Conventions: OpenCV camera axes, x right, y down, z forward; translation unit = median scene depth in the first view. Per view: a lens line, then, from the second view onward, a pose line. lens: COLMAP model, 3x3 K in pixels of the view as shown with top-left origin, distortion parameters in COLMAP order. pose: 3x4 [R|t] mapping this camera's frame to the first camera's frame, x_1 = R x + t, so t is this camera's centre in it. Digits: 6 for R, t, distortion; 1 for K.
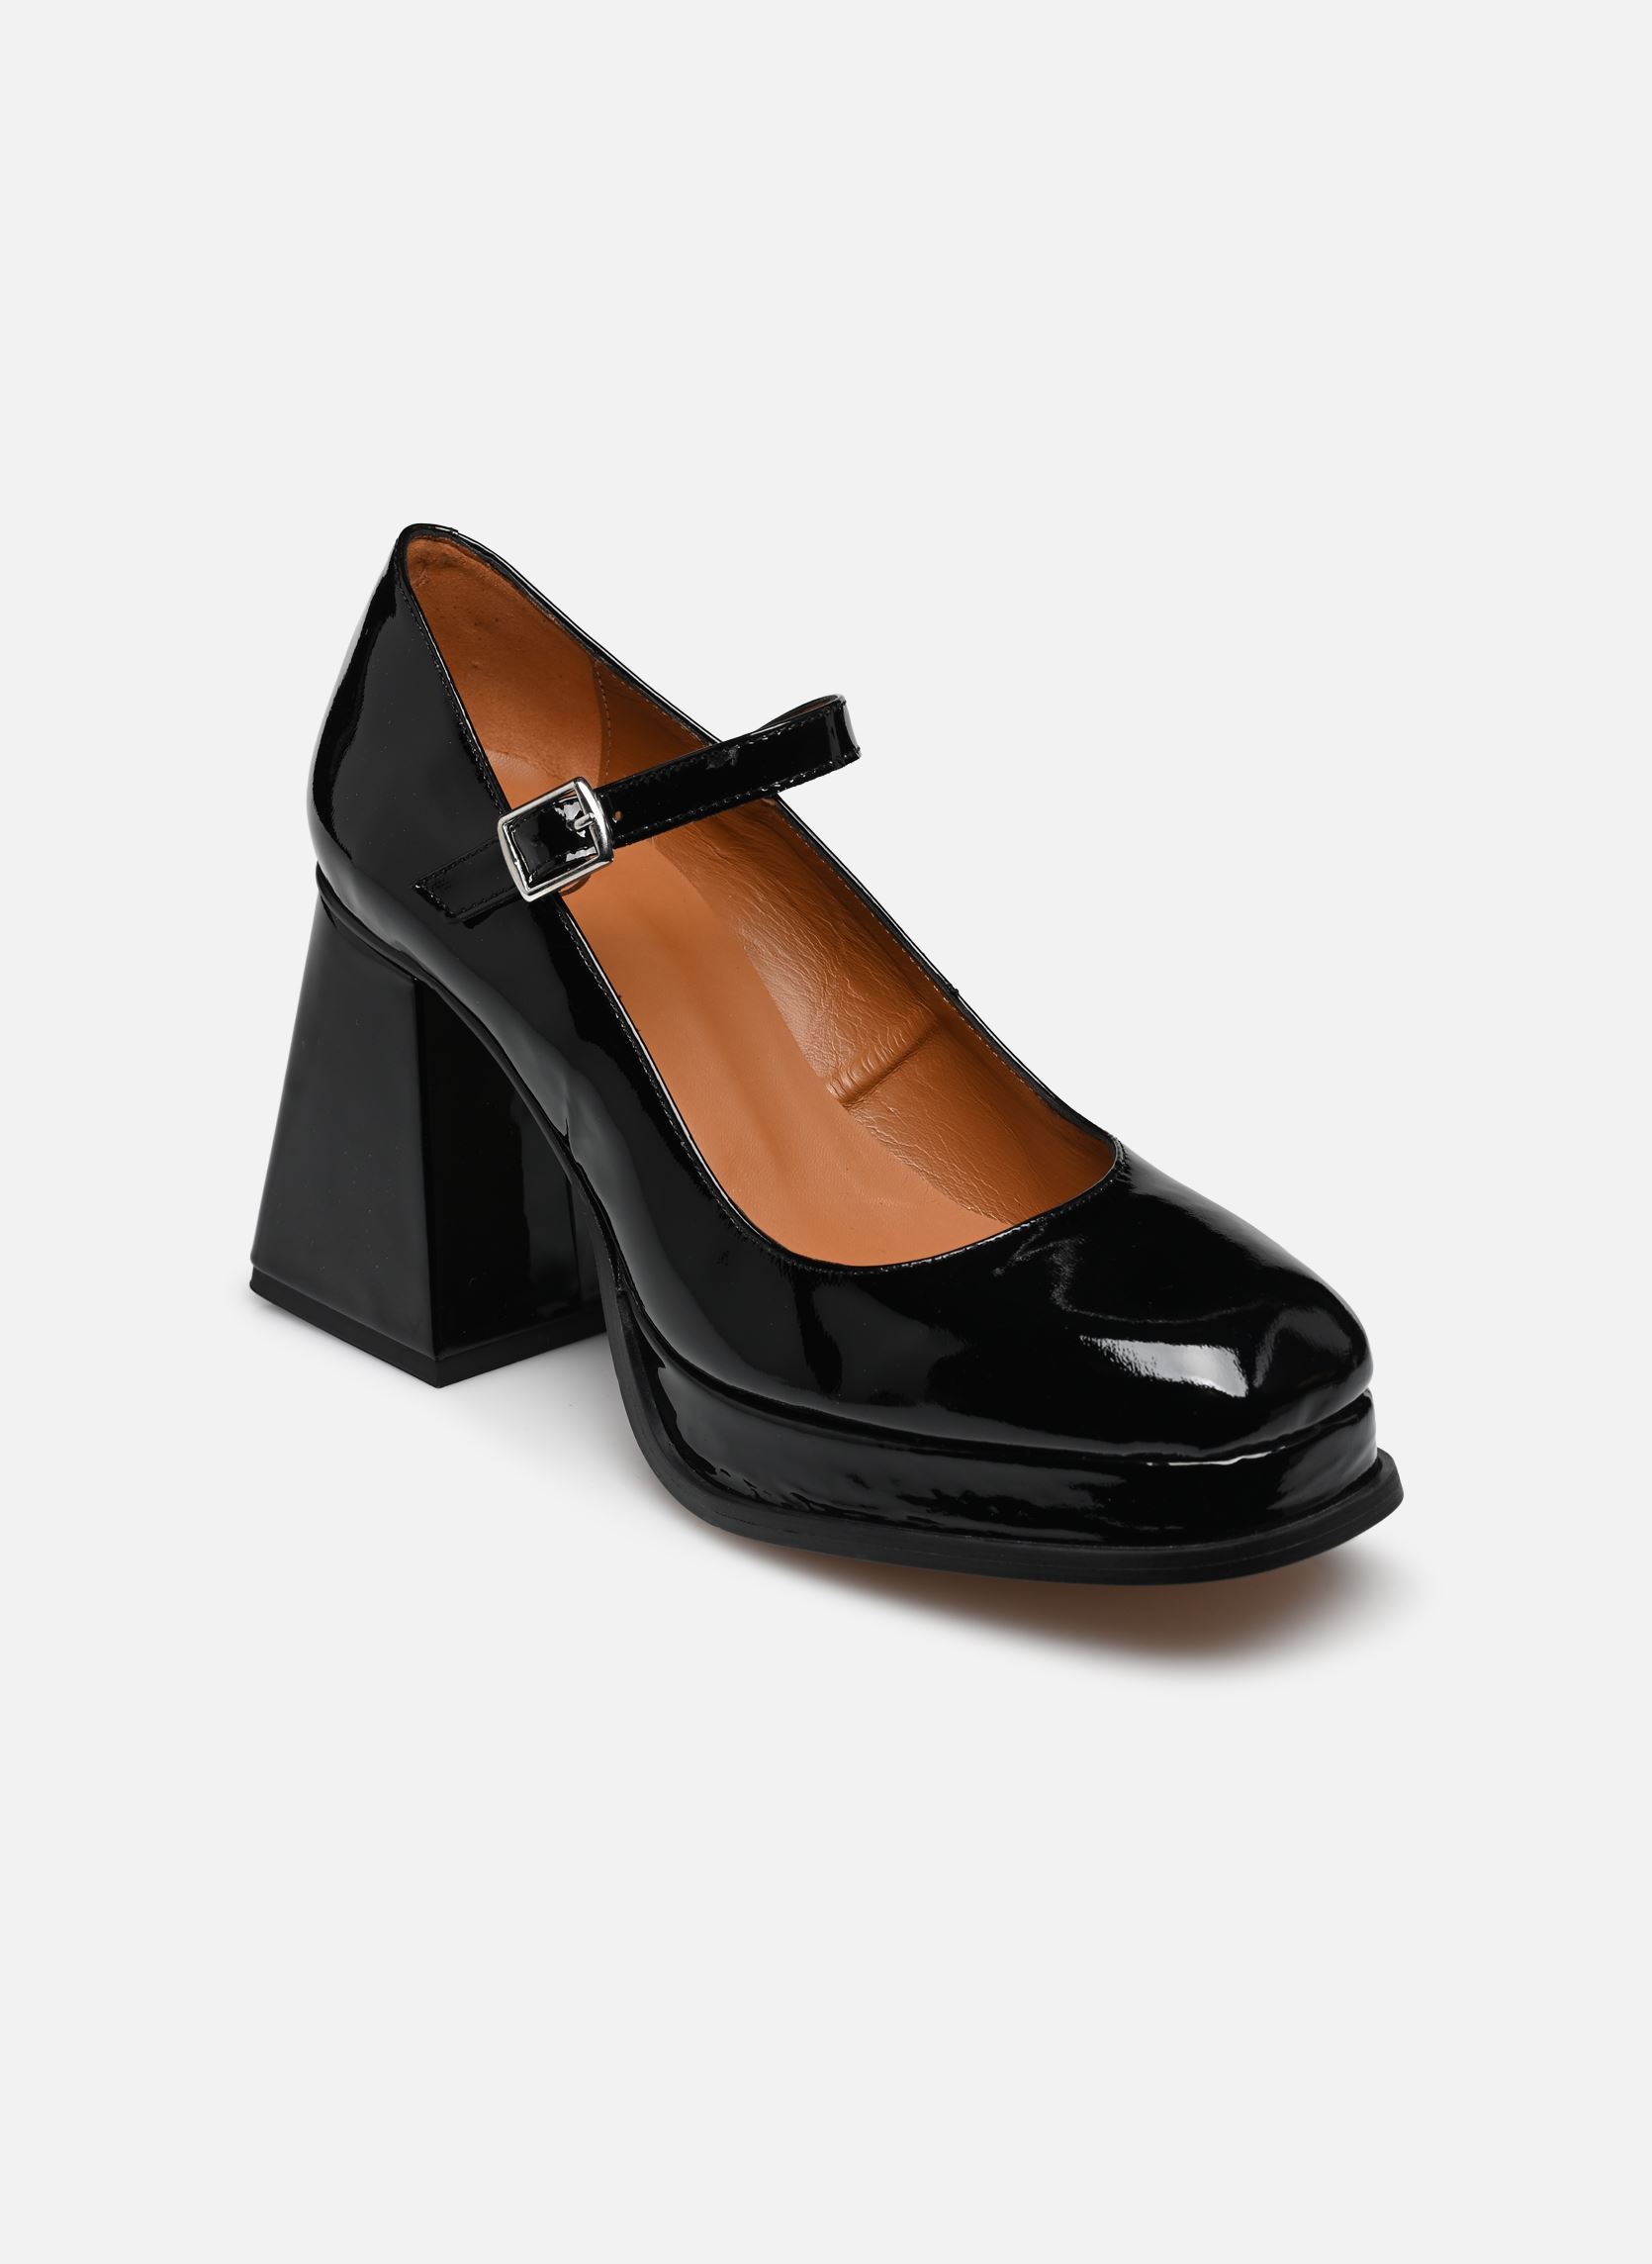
lens RADIAL K [[15952.4, 0, 825.5], [0, 15952.4, 1140.1], [0, 0, 1]] dist [0.440248, 0.000000]
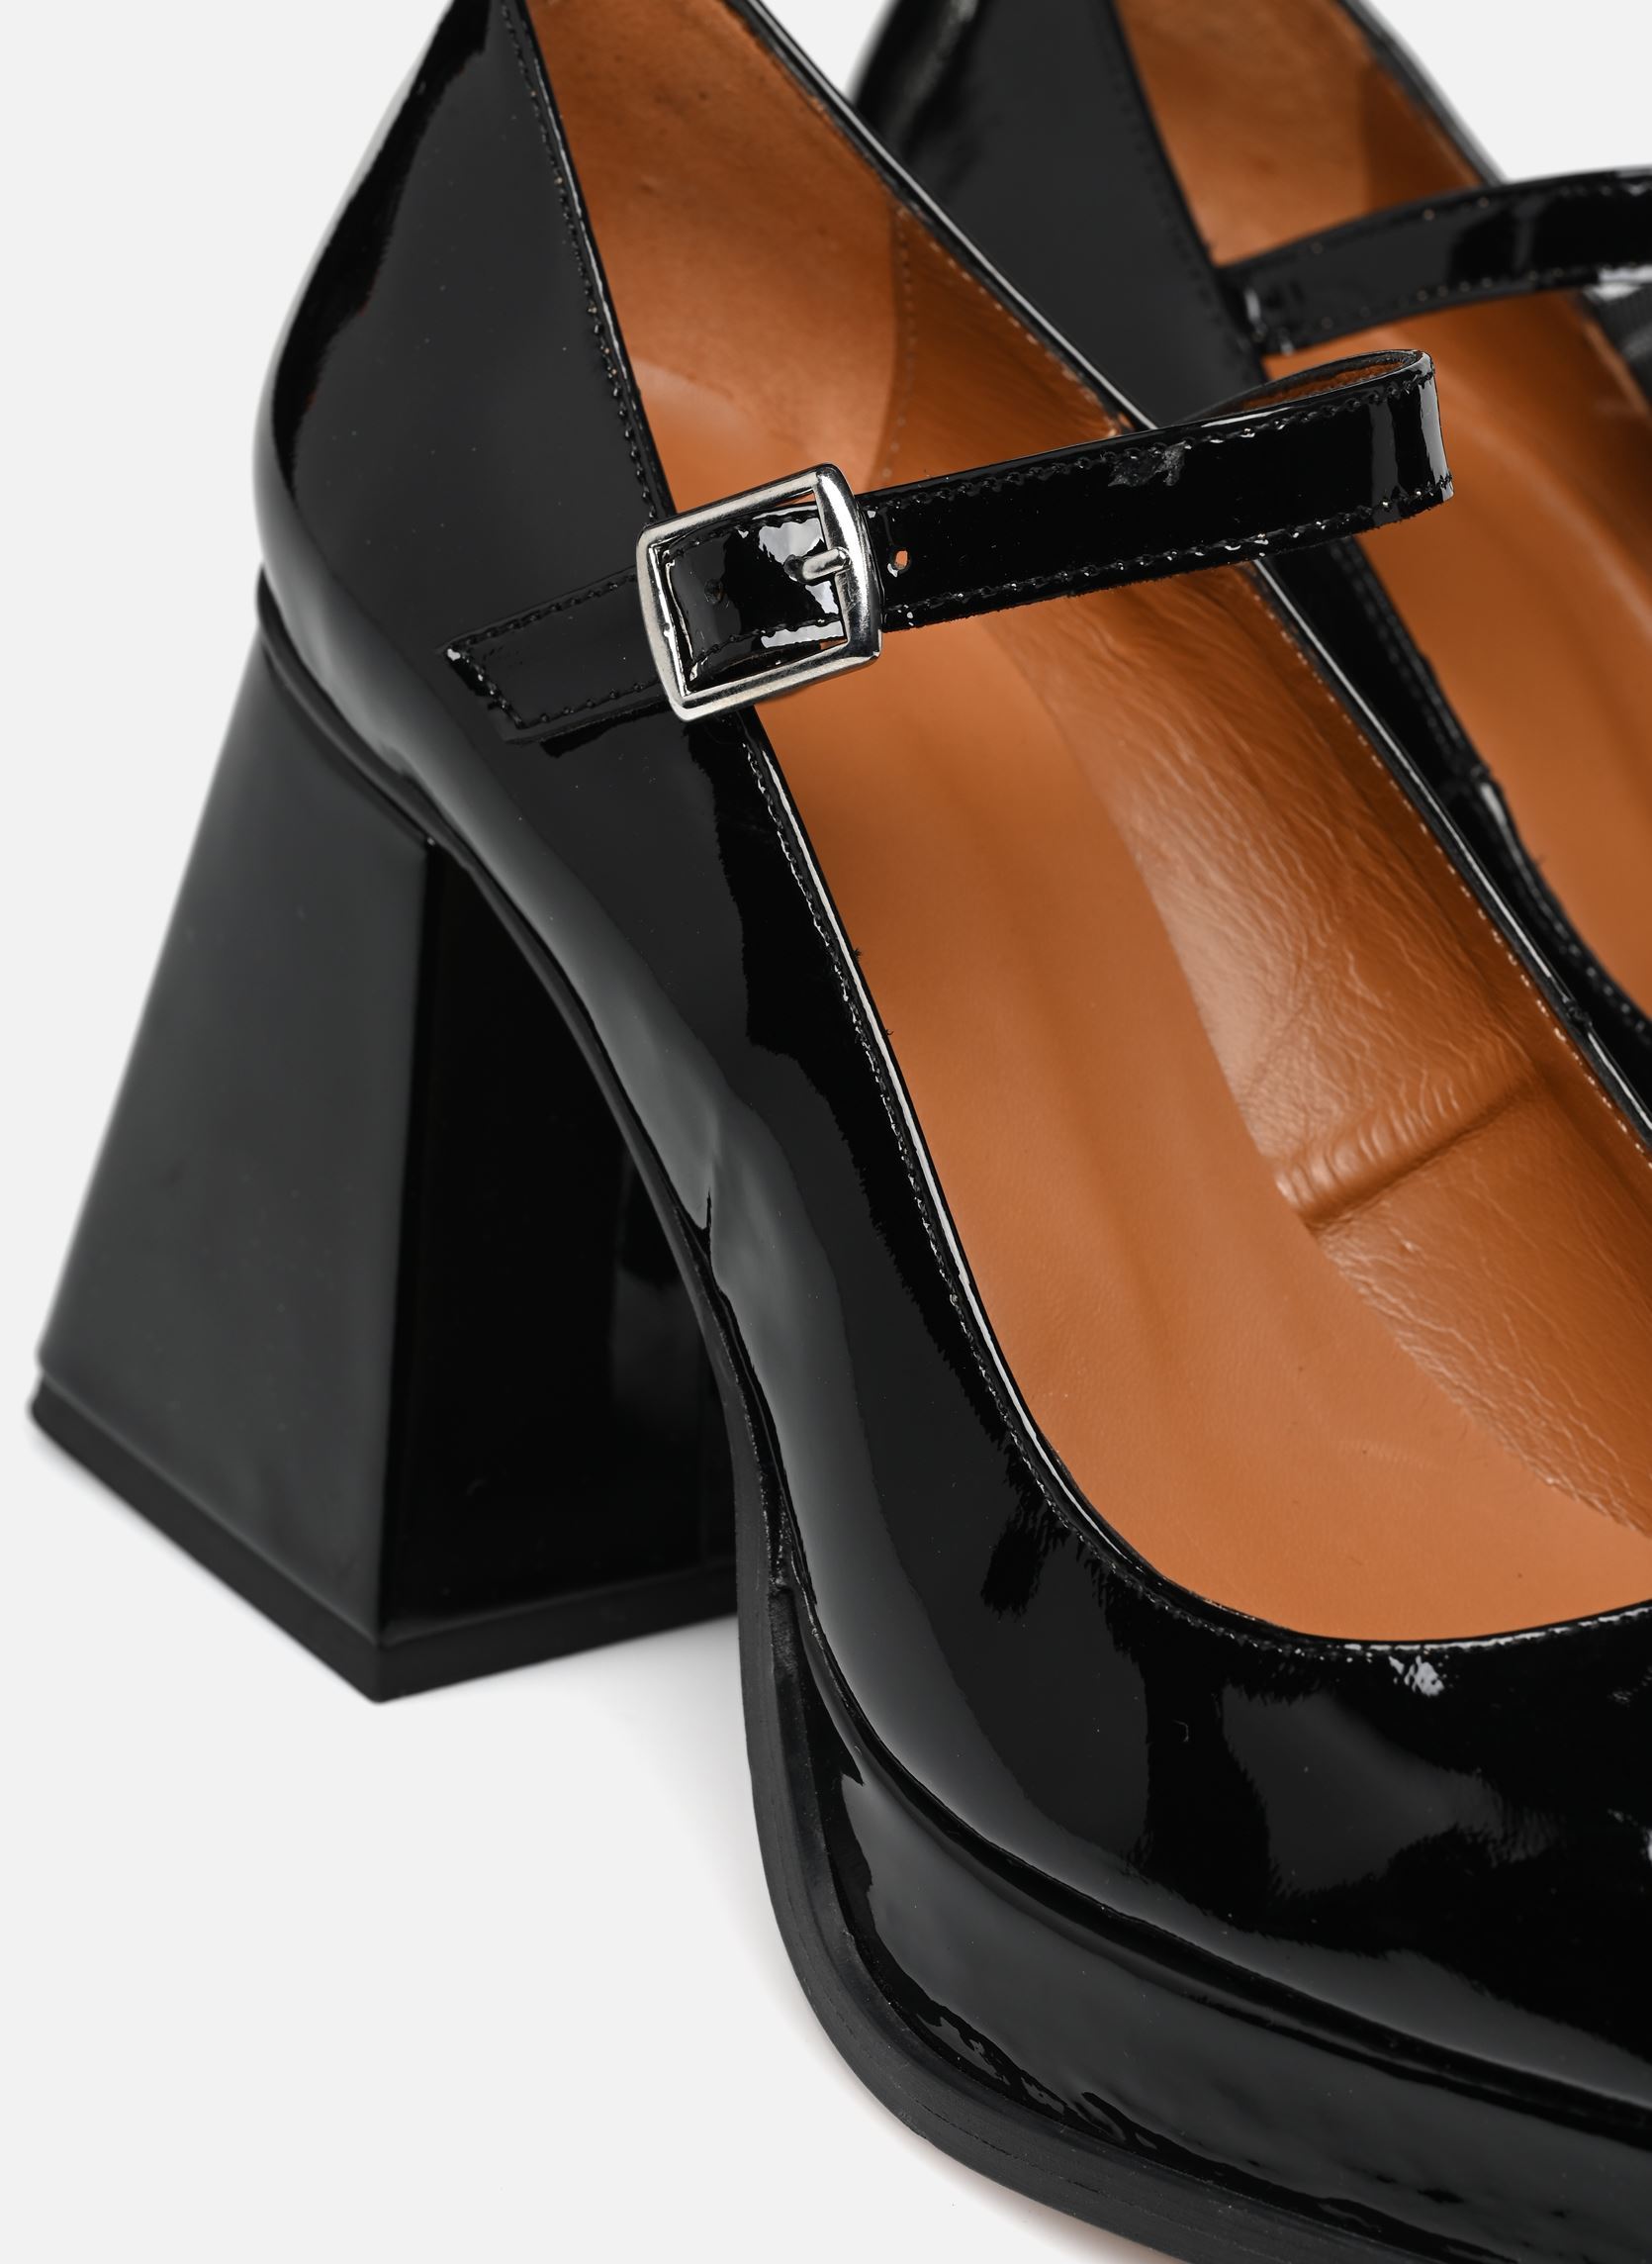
lens RADIAL K [[15952.4, 0, 823.4], [0, 15952.4, 1131.4], [0, 0, 1]] dist [0.440248, 0.000000]
pose [[0.992087, 0.124562, -0.015757, -0.005912], [-0.123989, 0.991727, 0.033222, -0.018567], [0.019765, -0.031006, 0.999324, 0.533653]]
